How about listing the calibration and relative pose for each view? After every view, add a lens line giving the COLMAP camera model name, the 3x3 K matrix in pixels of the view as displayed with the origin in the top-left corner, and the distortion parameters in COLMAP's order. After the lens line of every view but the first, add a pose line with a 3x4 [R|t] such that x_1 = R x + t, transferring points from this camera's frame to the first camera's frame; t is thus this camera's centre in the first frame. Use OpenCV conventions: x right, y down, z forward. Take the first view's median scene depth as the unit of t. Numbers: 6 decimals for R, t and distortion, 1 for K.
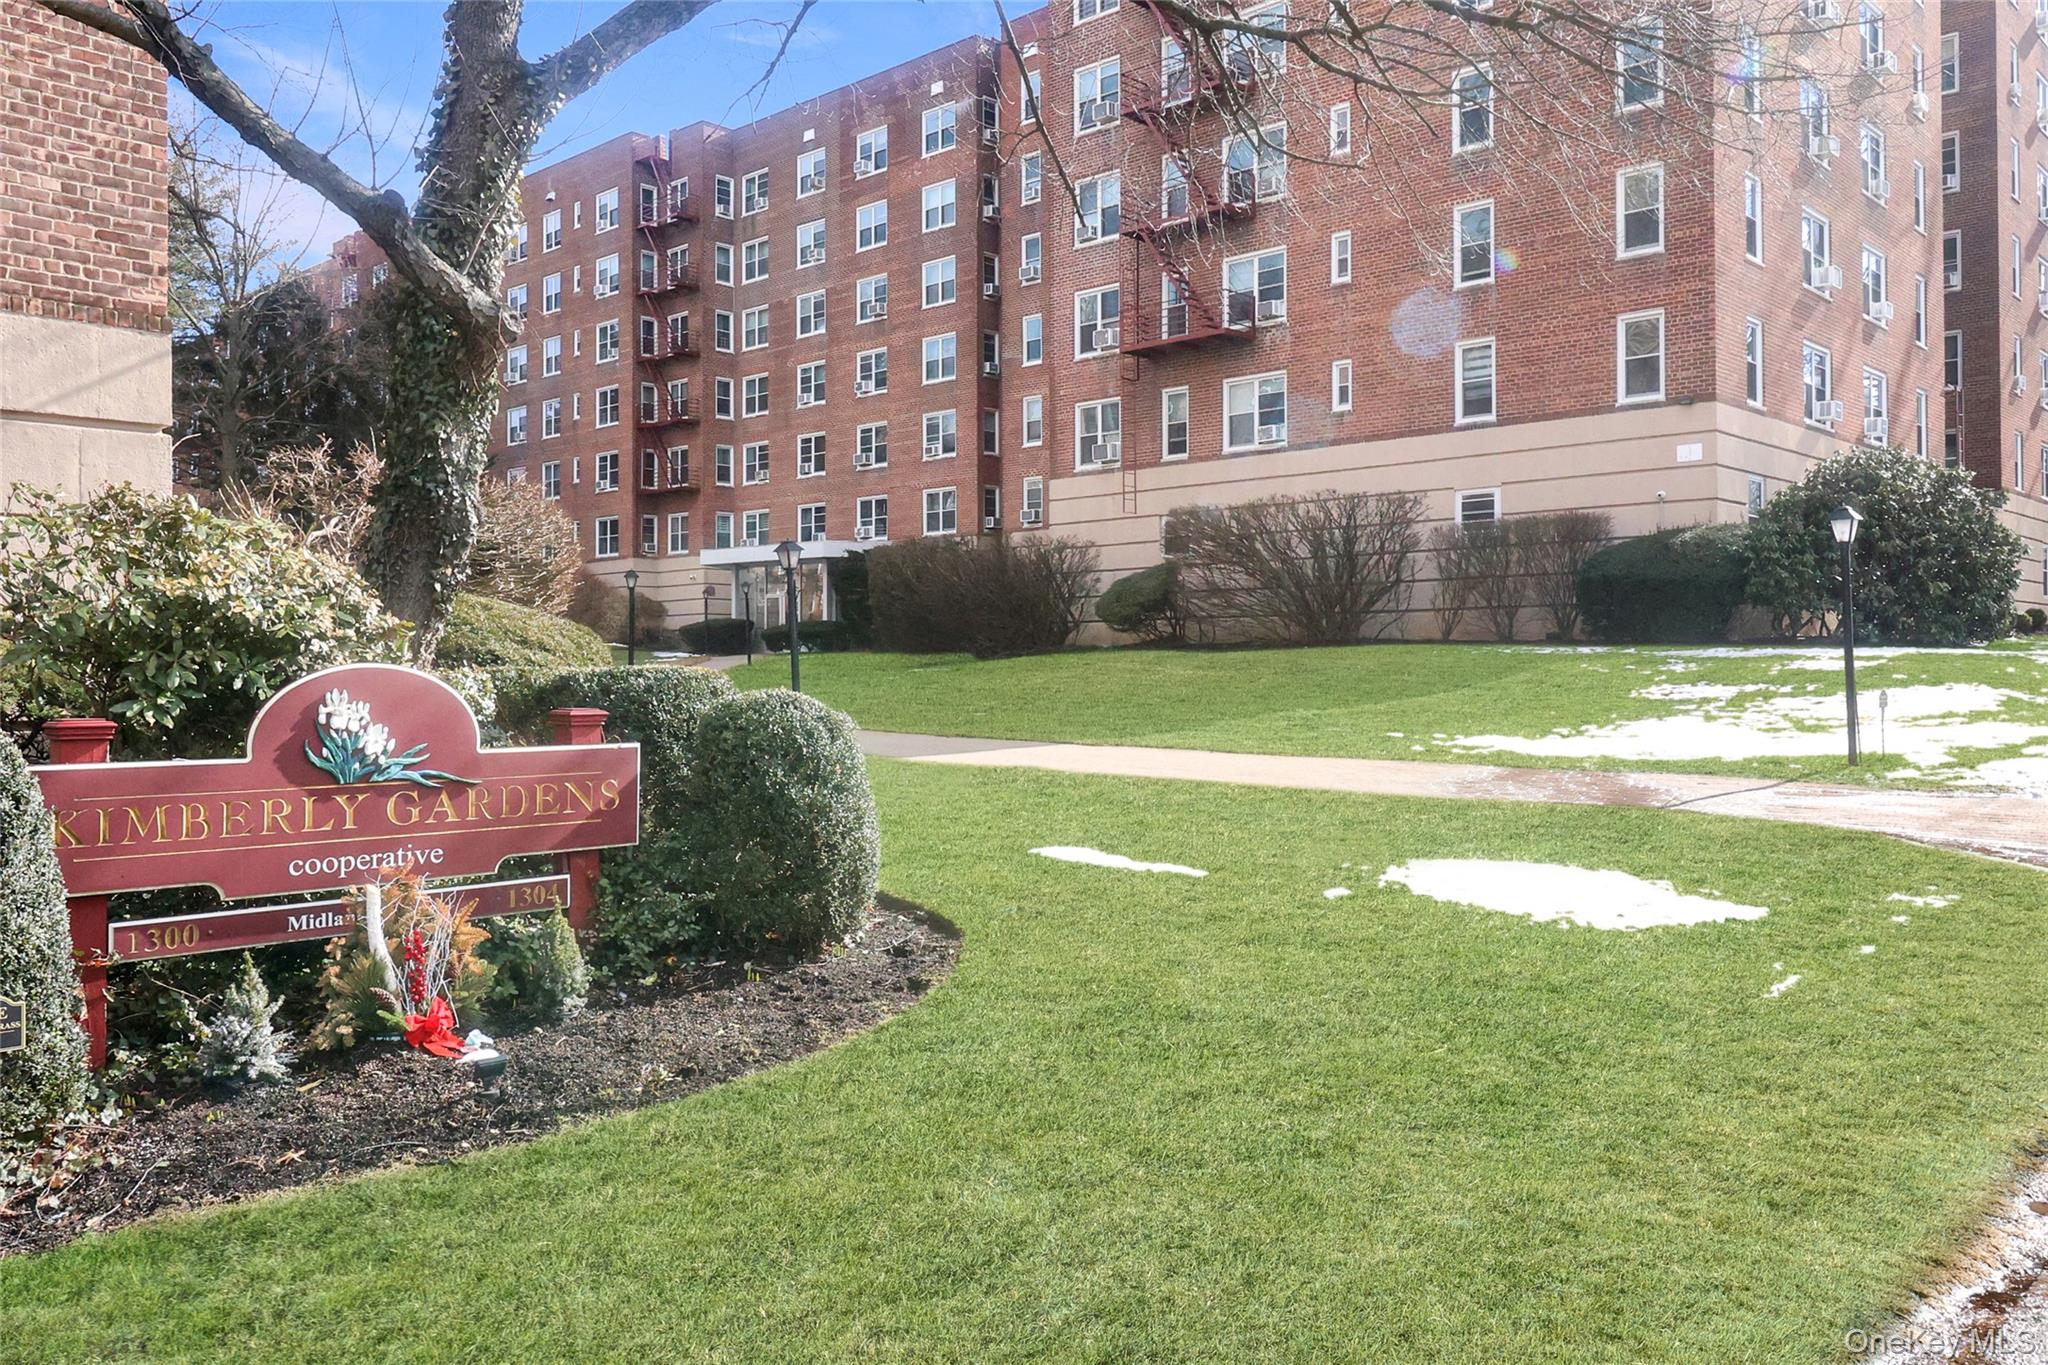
lens RADIAL K [[1577.5, 0, 1024.0], [0, 1577.5, 682.5], [0, 0, 1]] dist [-0.010757, -0.001440]
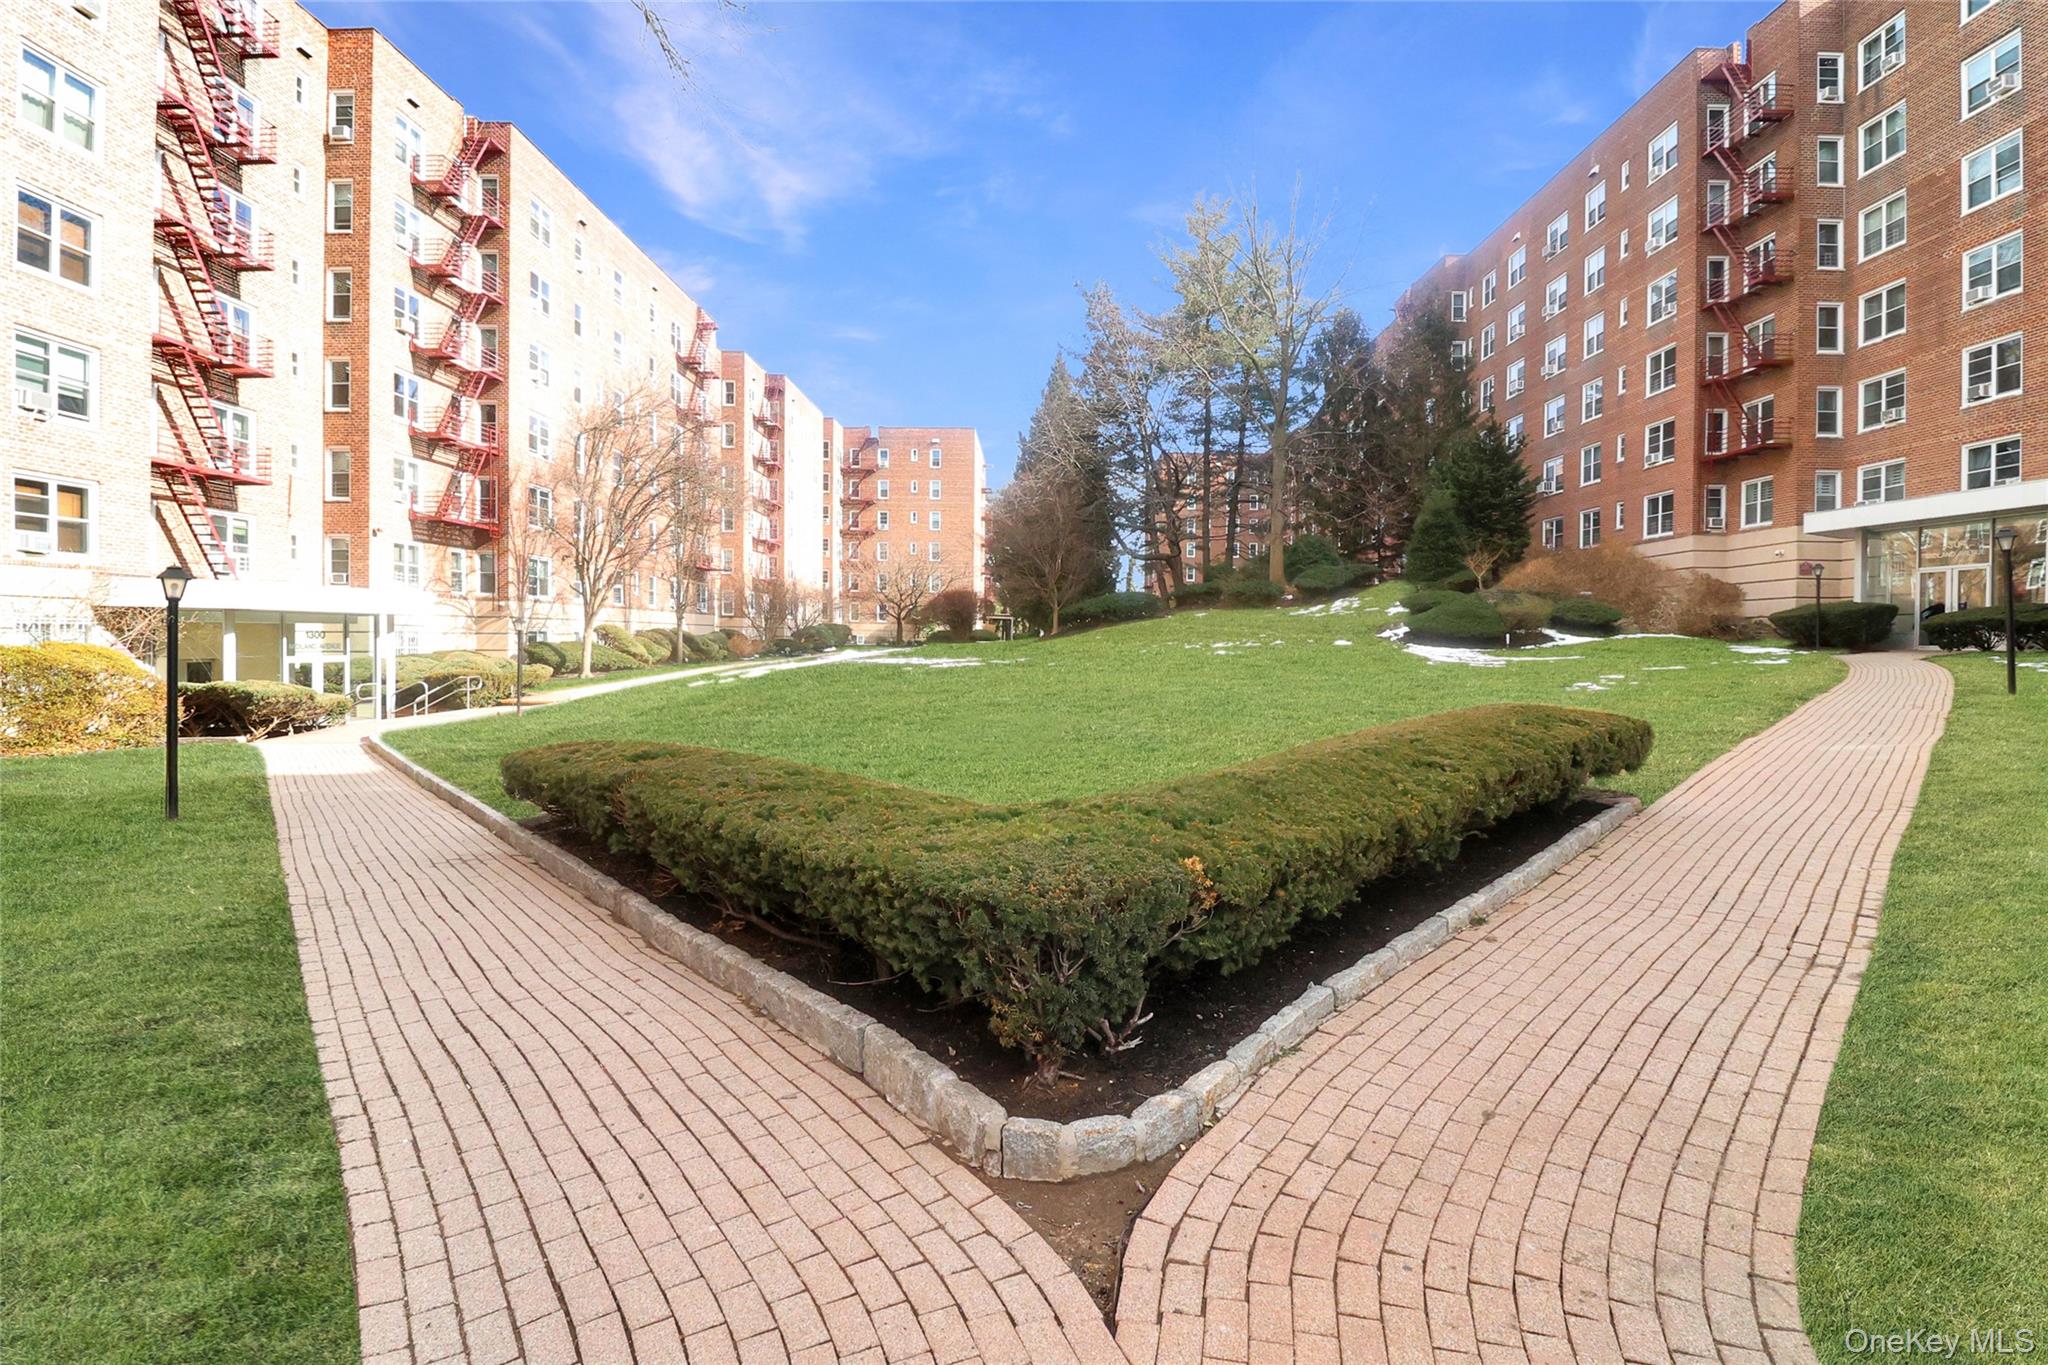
lens RADIAL K [[982.4, 0, 1054.6], [0, 982.4, 648.4], [0, 0, 1]] dist [0.001055, -0.011259]
pose [[0.709957, 0.014360, -0.704098, -0.115933], [-0.013912, 0.999883, 0.006365, -0.014982], [0.704107, 0.005276, 0.710074, 0.365911]]
